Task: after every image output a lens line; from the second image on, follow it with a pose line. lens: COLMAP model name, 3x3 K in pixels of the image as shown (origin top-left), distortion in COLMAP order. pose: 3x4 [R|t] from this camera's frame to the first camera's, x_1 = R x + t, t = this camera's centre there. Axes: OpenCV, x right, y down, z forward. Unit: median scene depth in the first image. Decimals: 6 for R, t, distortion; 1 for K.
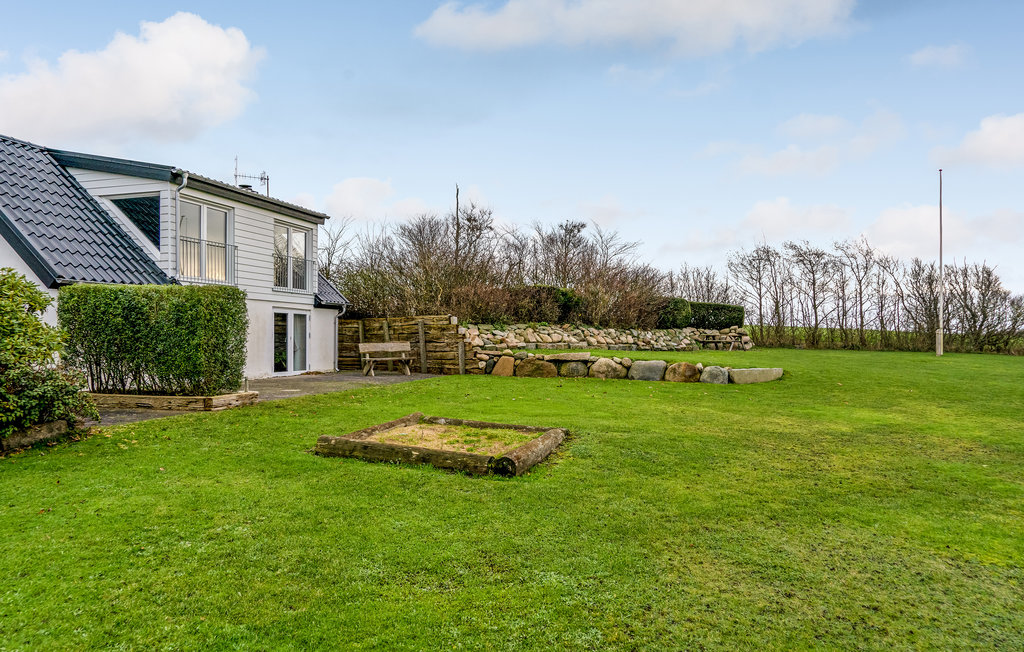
lens RADIAL K [[675.7, 0, 512.0], [0, 675.7, 326.0], [0, 0, 1]] dist [-0.008966, -0.004559]
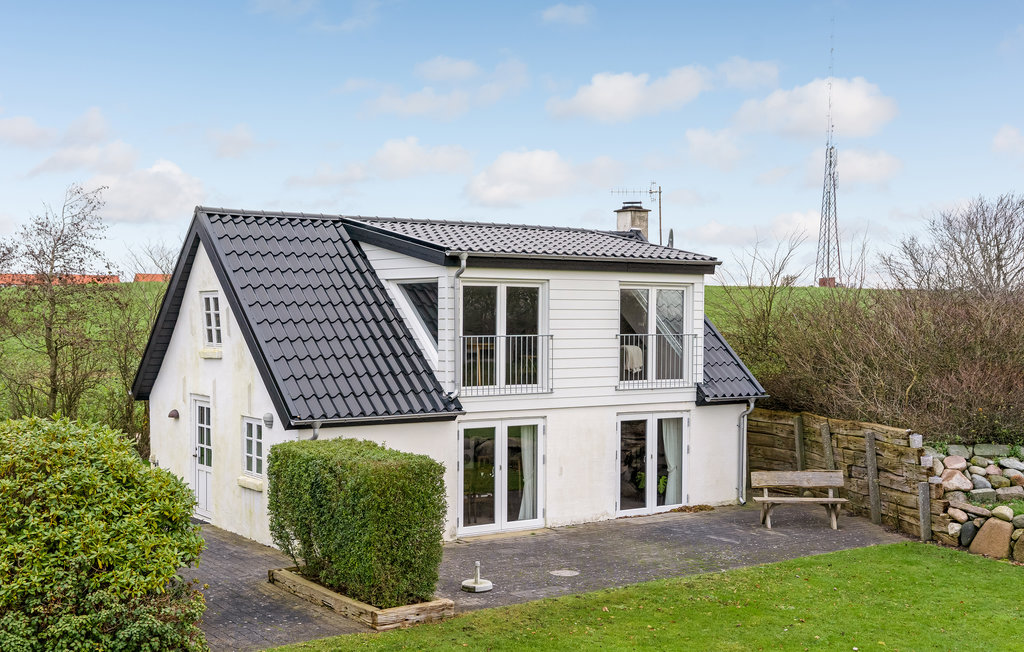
lens RADIAL K [[1196.4, 0, 512.0], [0, 1196.4, 326.0], [0, 0, 1]] dist [0.019833, 0.046072]
pose [[0.790455, 0.011214, -0.612418, 0.269482], [0.002659, 0.999760, 0.021740, -0.131065], [0.612515, -0.018813, 0.790235, -0.003181]]
